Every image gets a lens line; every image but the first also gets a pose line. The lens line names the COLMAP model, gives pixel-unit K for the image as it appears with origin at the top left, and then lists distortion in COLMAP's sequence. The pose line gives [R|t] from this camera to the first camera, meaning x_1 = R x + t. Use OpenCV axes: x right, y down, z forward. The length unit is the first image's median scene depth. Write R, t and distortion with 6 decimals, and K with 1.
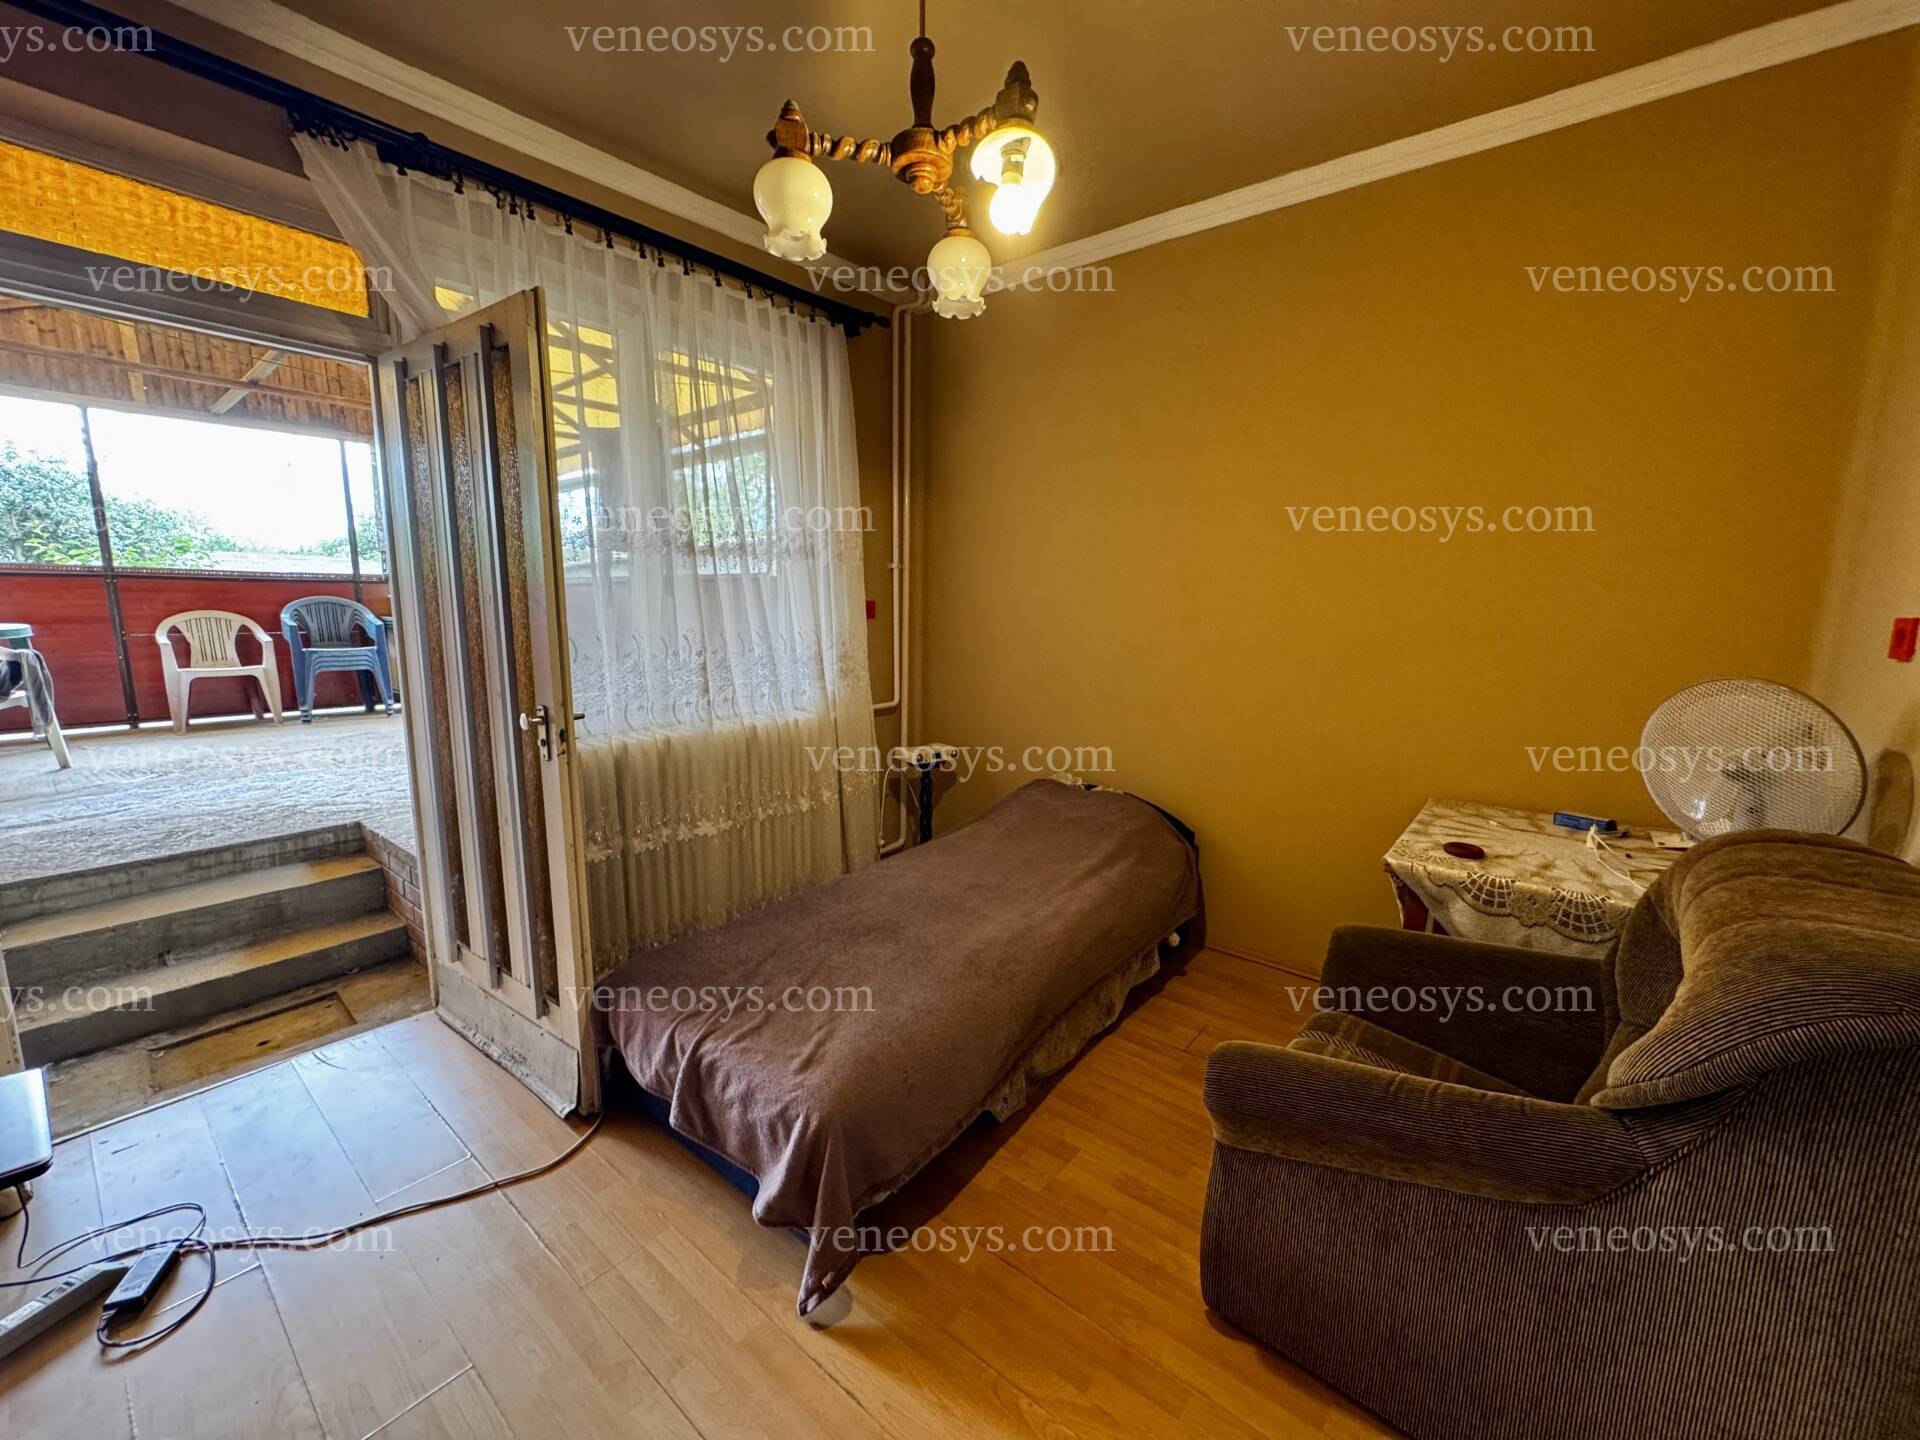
lens RADIAL K [[767.3, 0, 951.8], [0, 767.3, 716.5], [0, 0, 1]] dist [-0.006087, 0.000807]
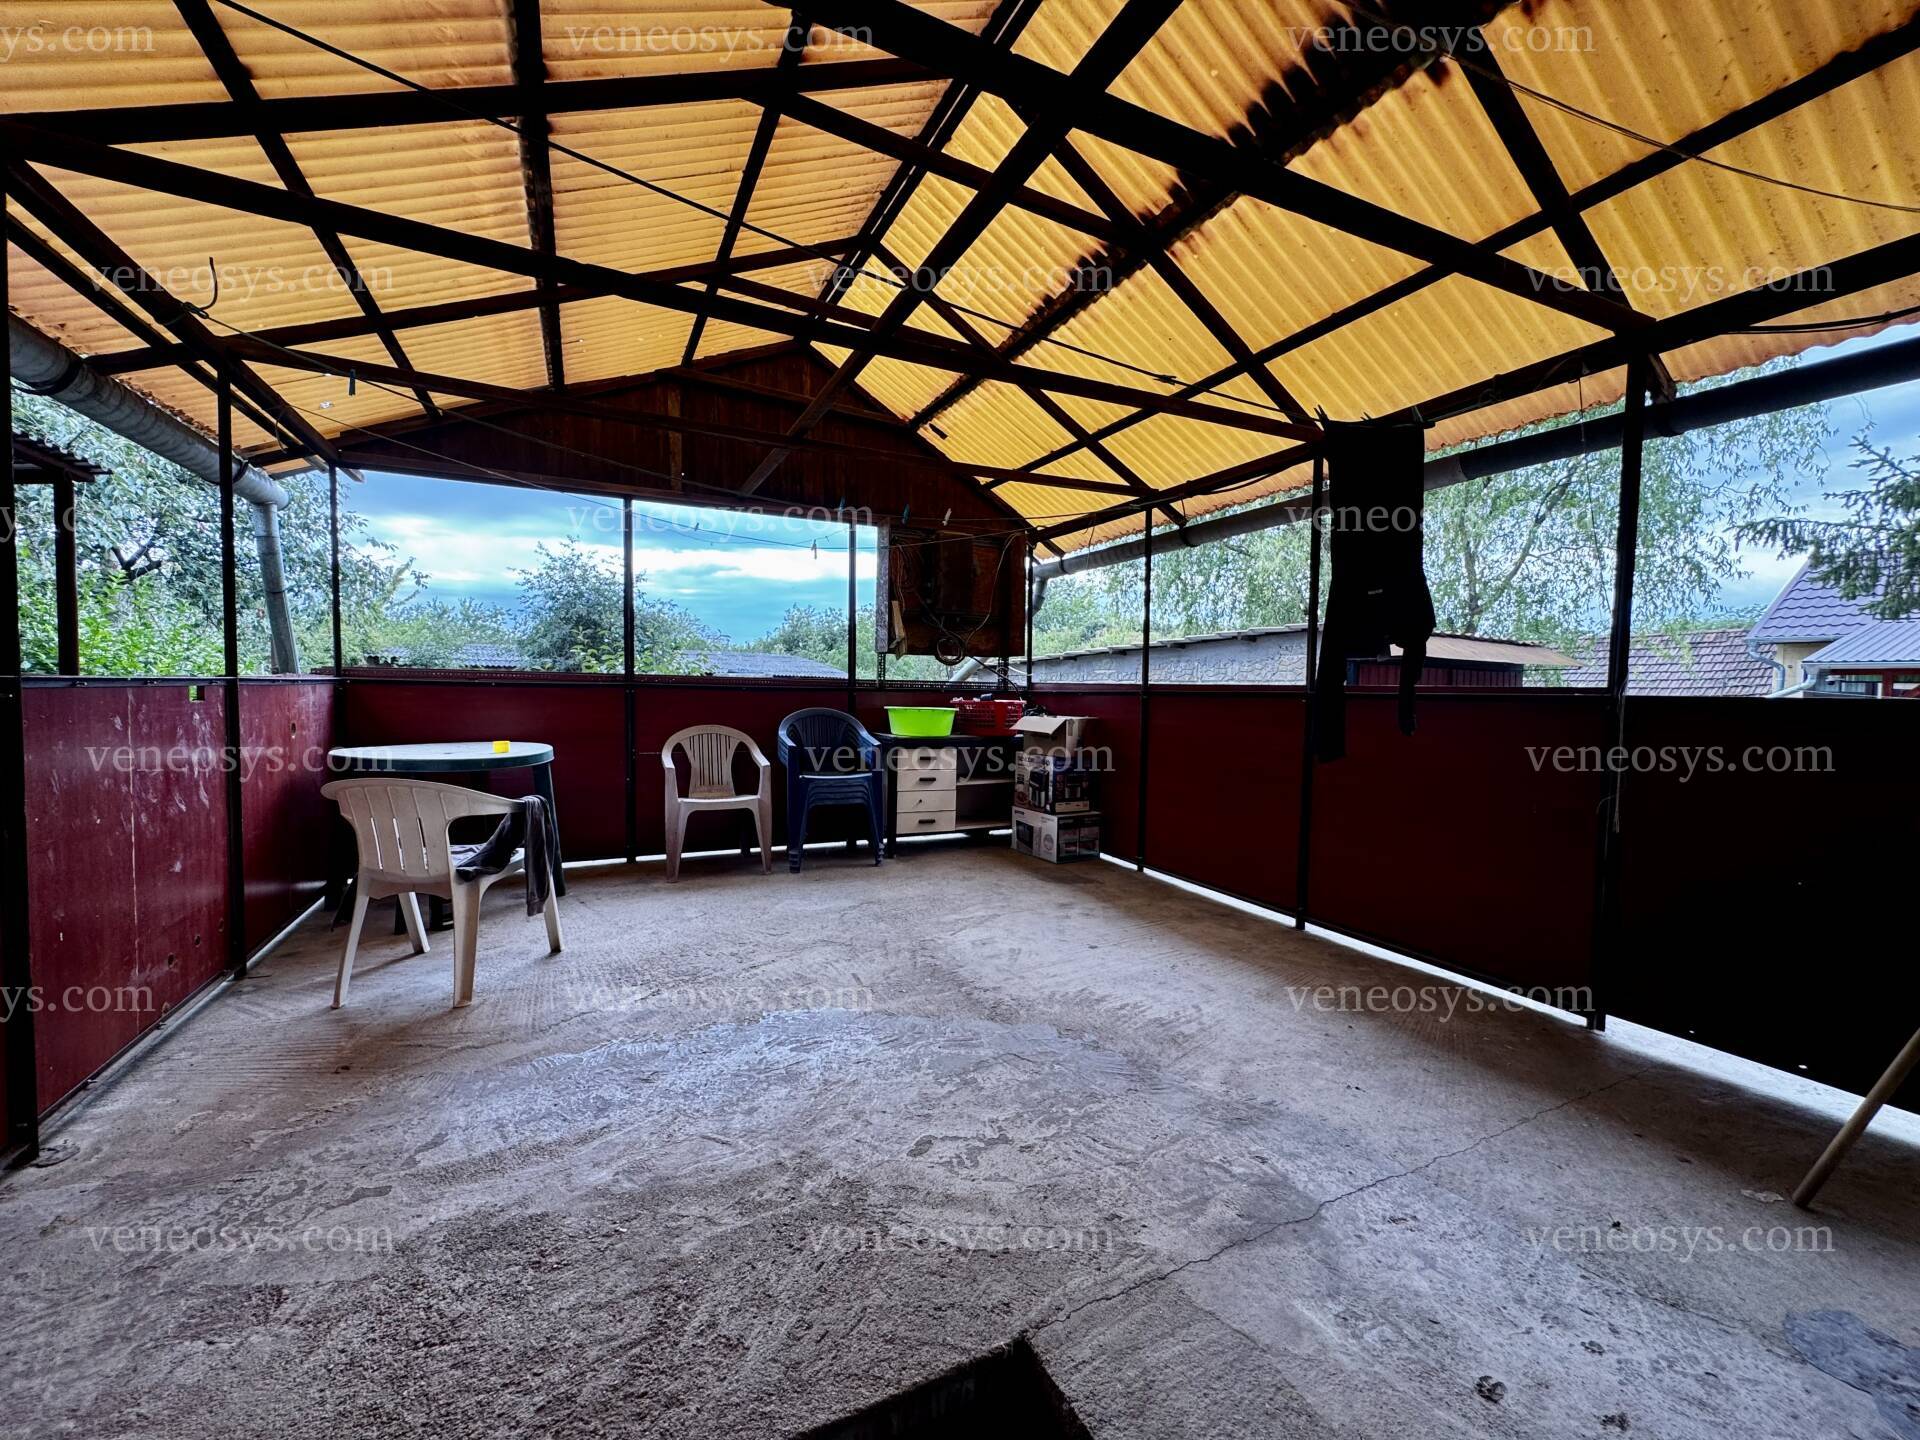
lens RADIAL K [[767.3, 0, 966.1], [0, 767.3, 720.9], [0, 0, 1]] dist [-0.006087, 0.000807]
pose [[0.914729, 0.021946, -0.403471, -0.362404], [-0.065519, 0.993366, -0.094510, -0.080239], [0.398720, 0.112886, 0.910098, 0.328618]]
